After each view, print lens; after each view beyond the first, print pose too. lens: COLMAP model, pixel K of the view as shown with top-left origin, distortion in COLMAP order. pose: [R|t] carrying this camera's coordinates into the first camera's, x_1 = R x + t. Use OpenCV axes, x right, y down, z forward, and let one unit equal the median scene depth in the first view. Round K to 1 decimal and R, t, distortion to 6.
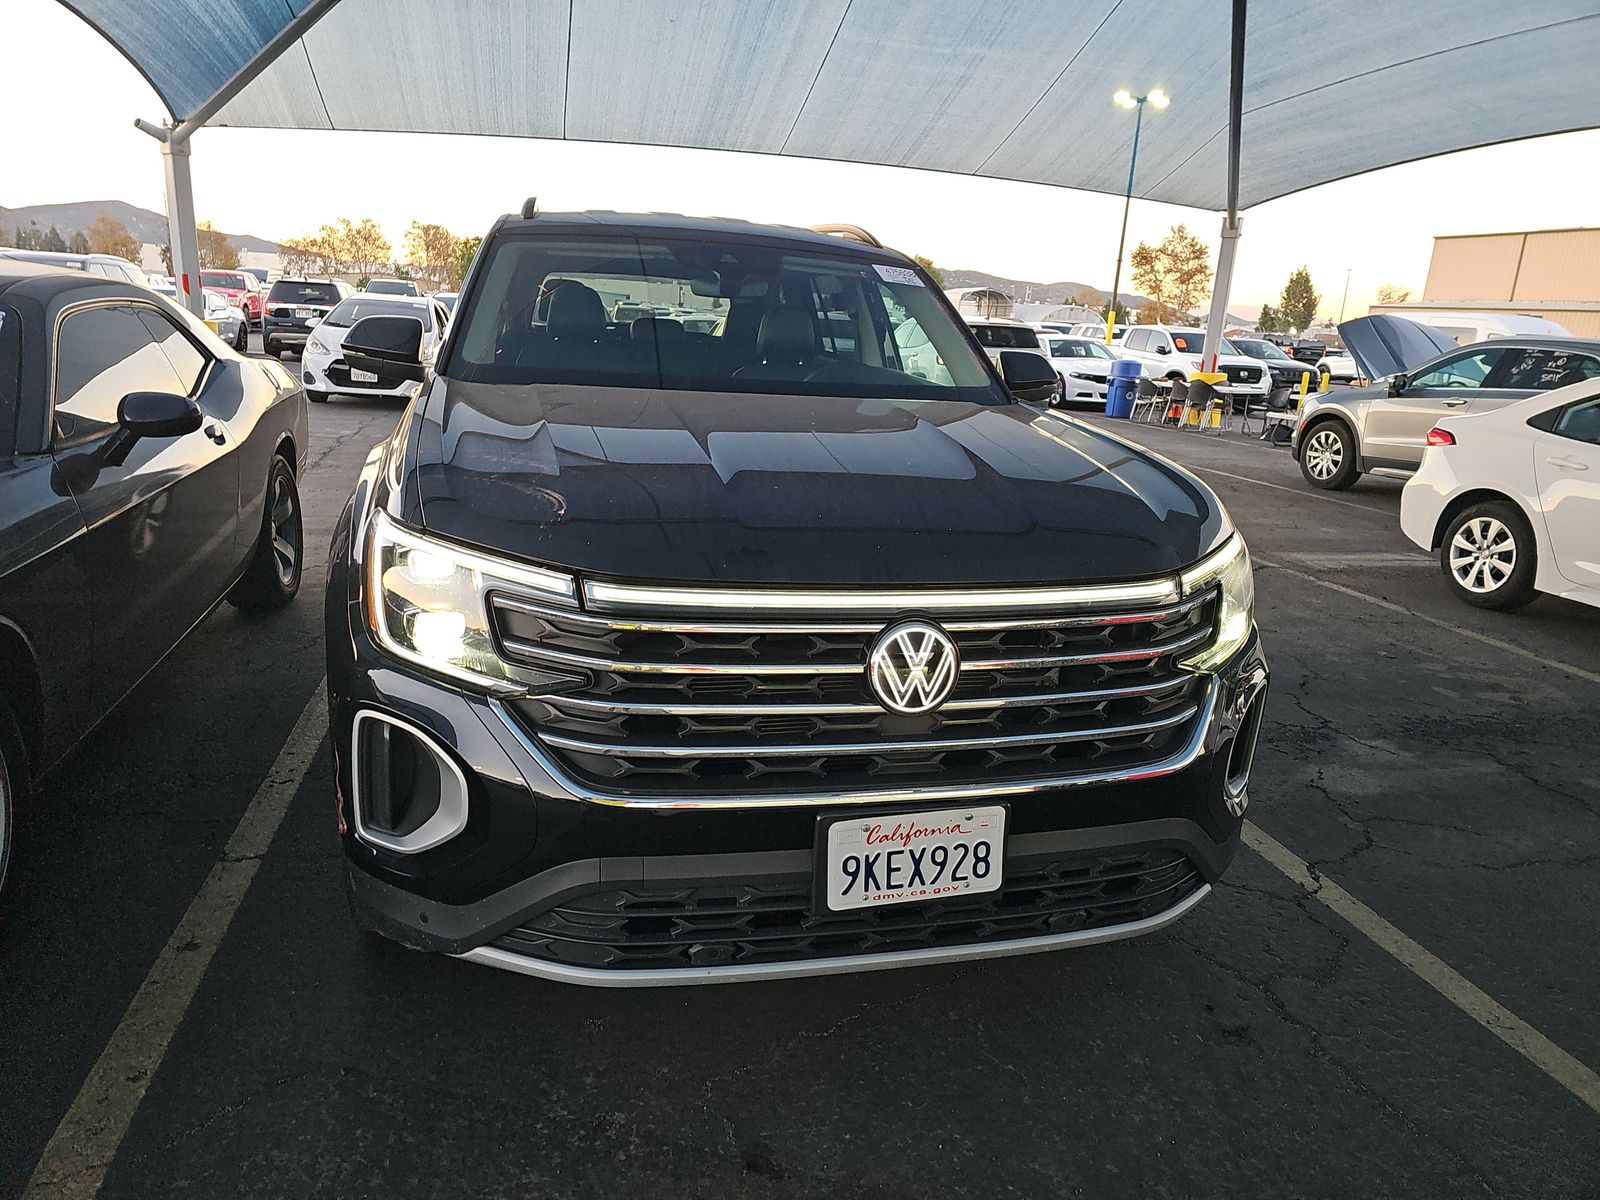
lens RADIAL K [[1048.0, 0, 802.6], [0, 1048.0, 594.1], [0, 0, 1]] dist [0.037488, -0.029309]
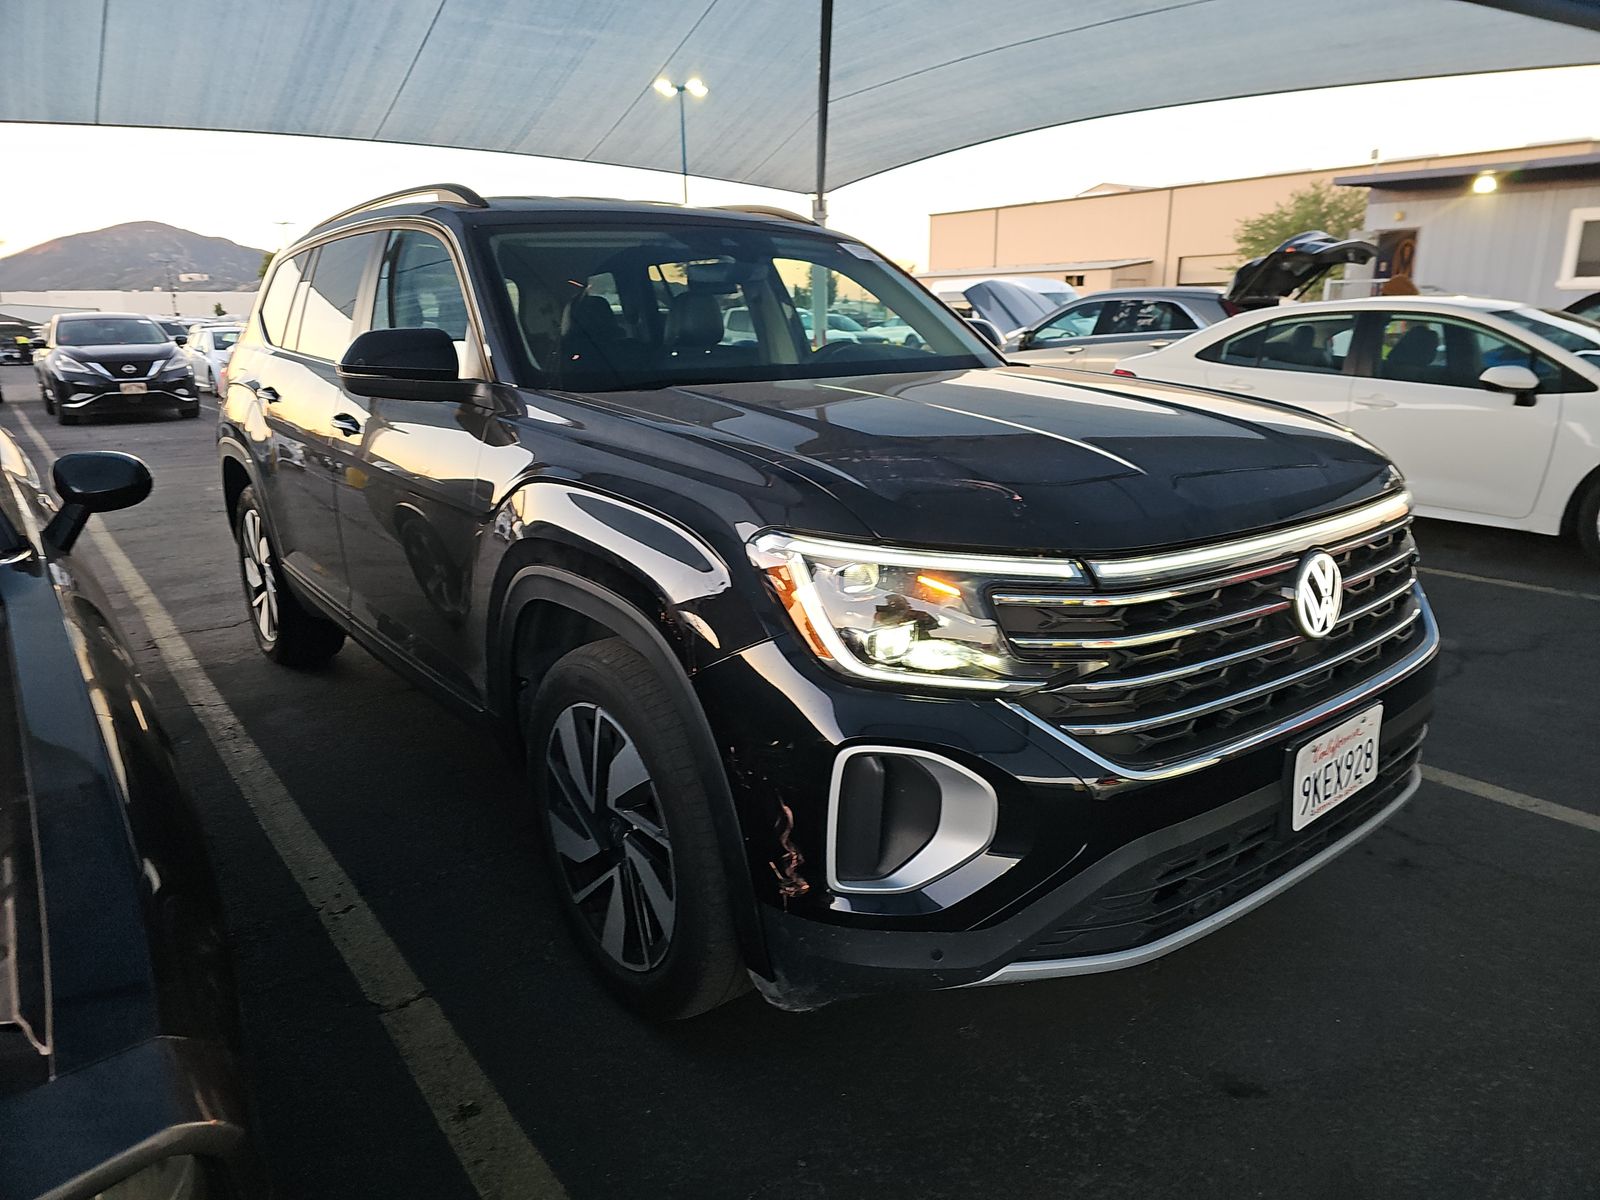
lens RADIAL K [[1048.0, 0, 802.8], [0, 1048.0, 601.1], [0, 0, 1]] dist [0.037488, -0.029309]
pose [[0.909861, -0.173347, 0.376966, -0.131276], [0.167850, 0.984660, 0.047664, -0.010767], [-0.379446, 0.019906, 0.925000, 0.031982]]
